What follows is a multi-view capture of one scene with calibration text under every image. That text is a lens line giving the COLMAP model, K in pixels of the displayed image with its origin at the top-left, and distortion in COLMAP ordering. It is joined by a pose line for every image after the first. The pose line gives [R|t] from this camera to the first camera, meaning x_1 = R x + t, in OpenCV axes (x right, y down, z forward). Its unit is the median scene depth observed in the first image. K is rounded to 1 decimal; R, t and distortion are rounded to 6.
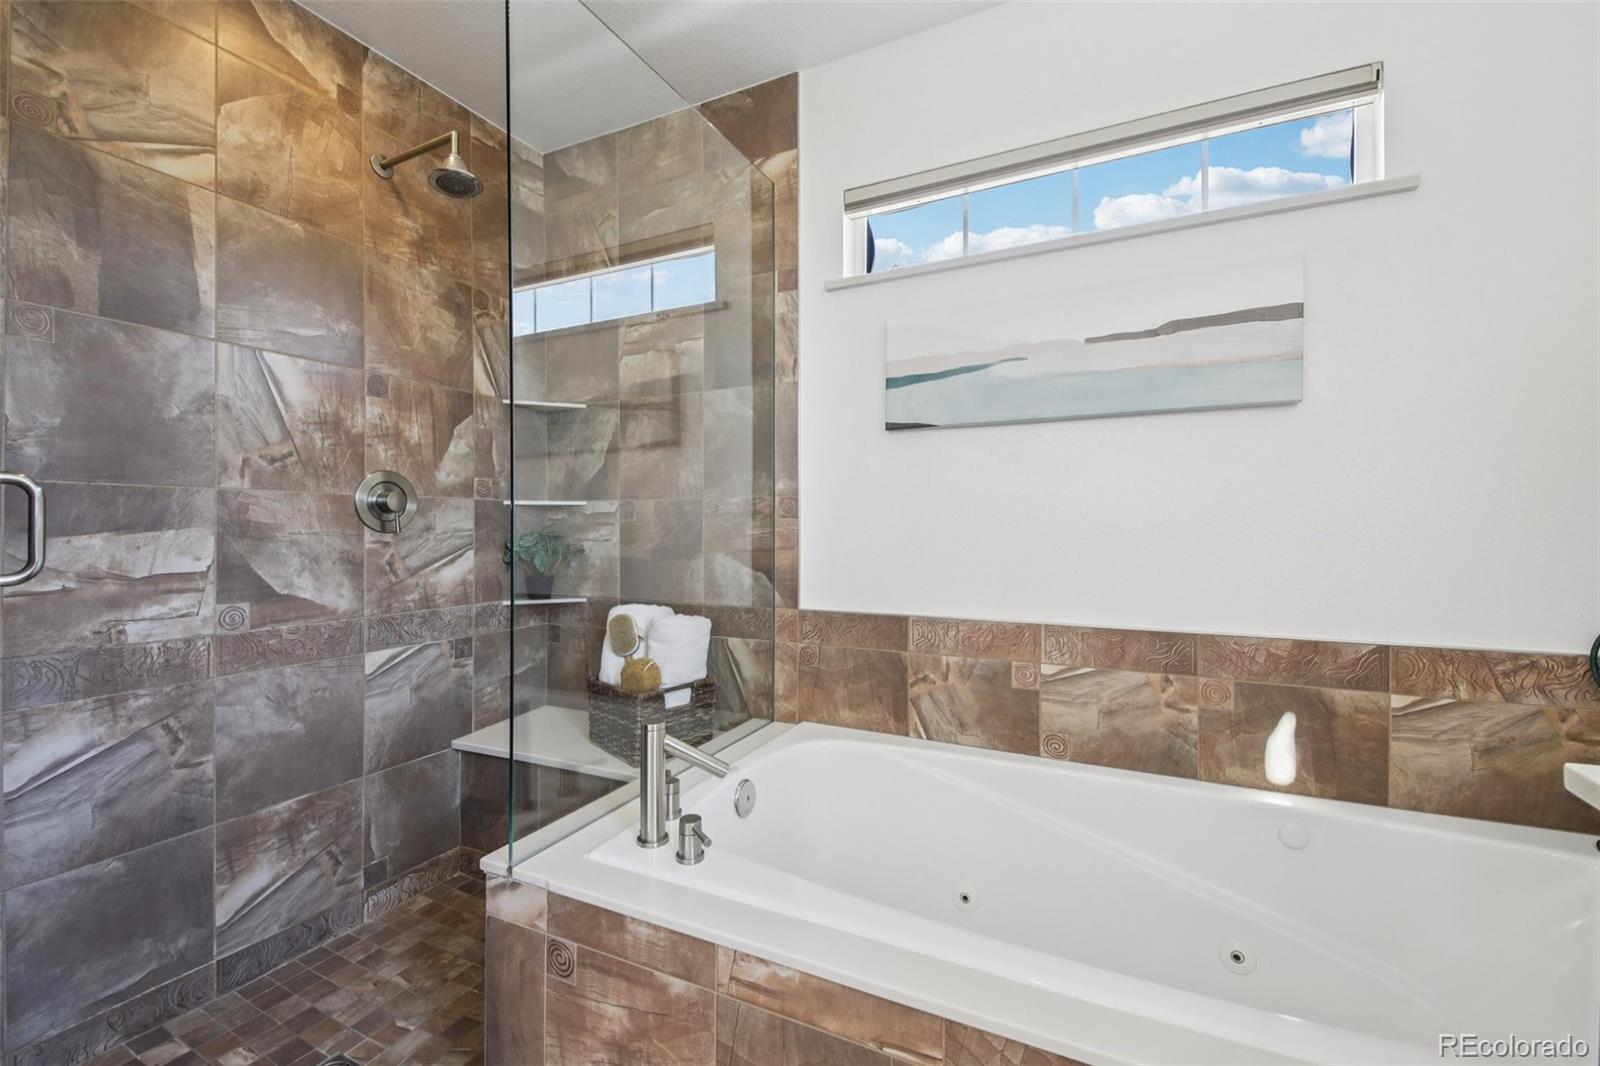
lens RADIAL K [[697.1, 0, 784.9], [0, 697.1, 523.2], [0, 0, 1]] dist [0.013003, -0.005881]
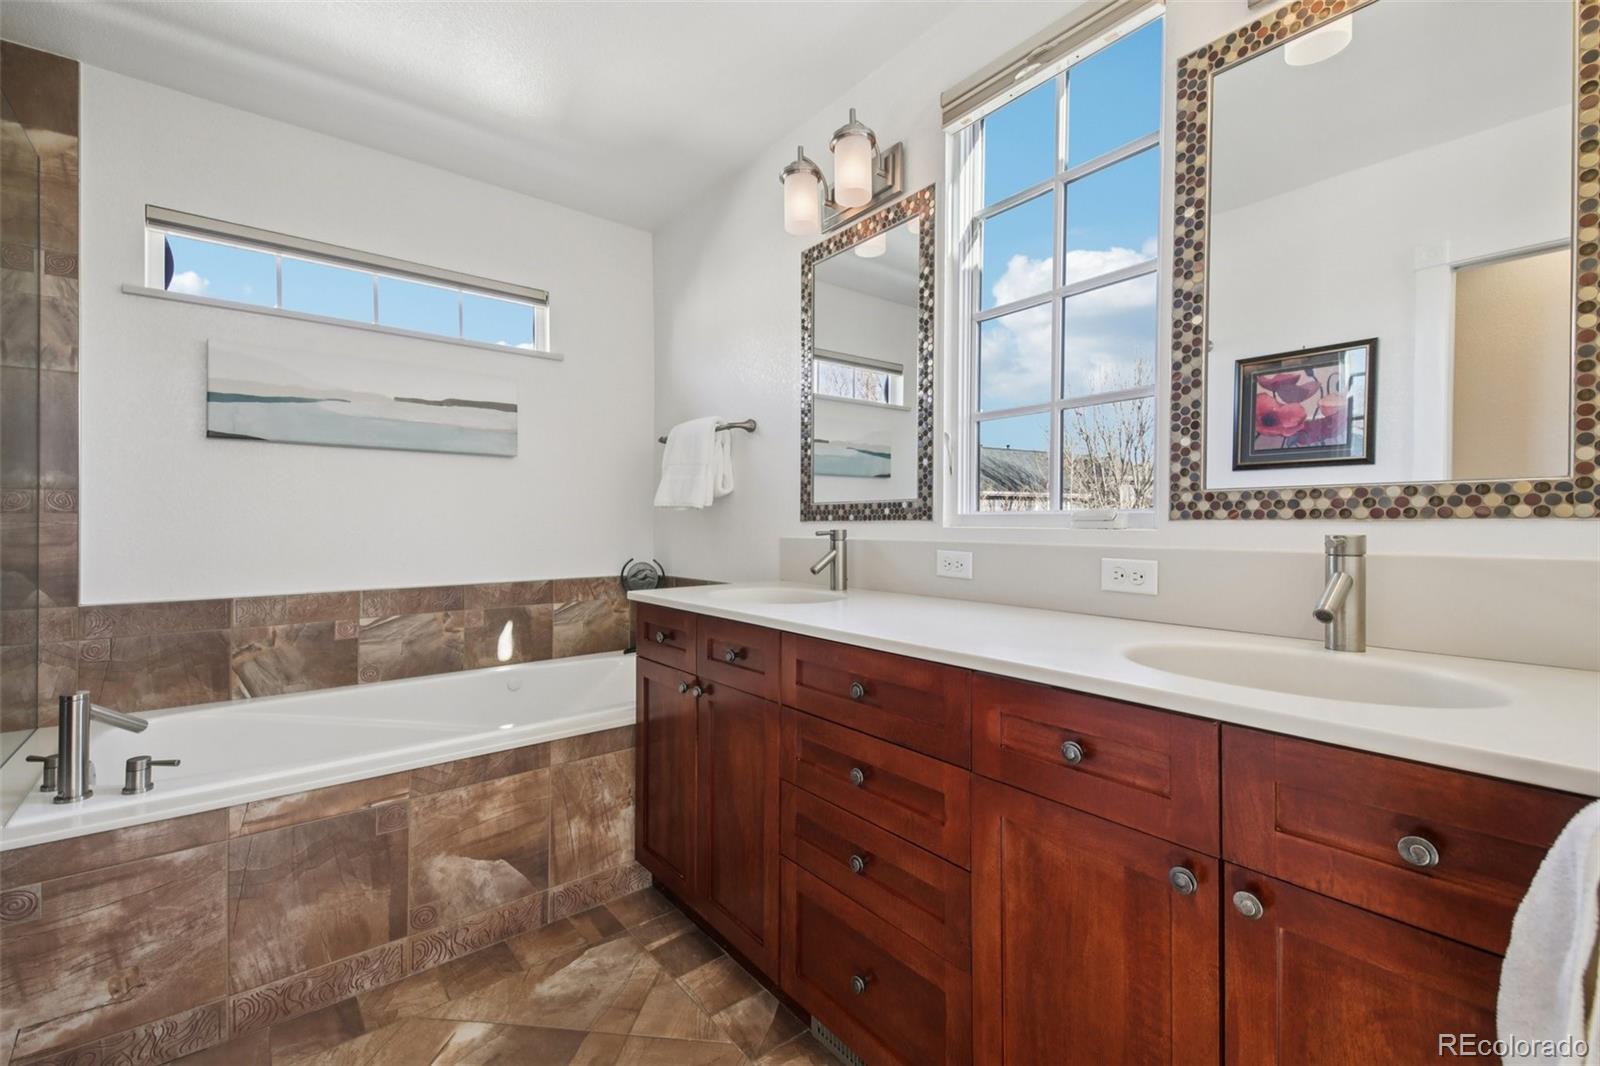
lens RADIAL K [[697.1, 0, 796.4], [0, 697.1, 528.5], [0, 0, 1]] dist [0.013003, -0.005881]
pose [[0.419427, -0.002000, 0.907787, -0.540621], [-0.001663, 0.999994, 0.002971, 0.011936], [-0.907788, -0.002756, 0.419421, -0.393698]]
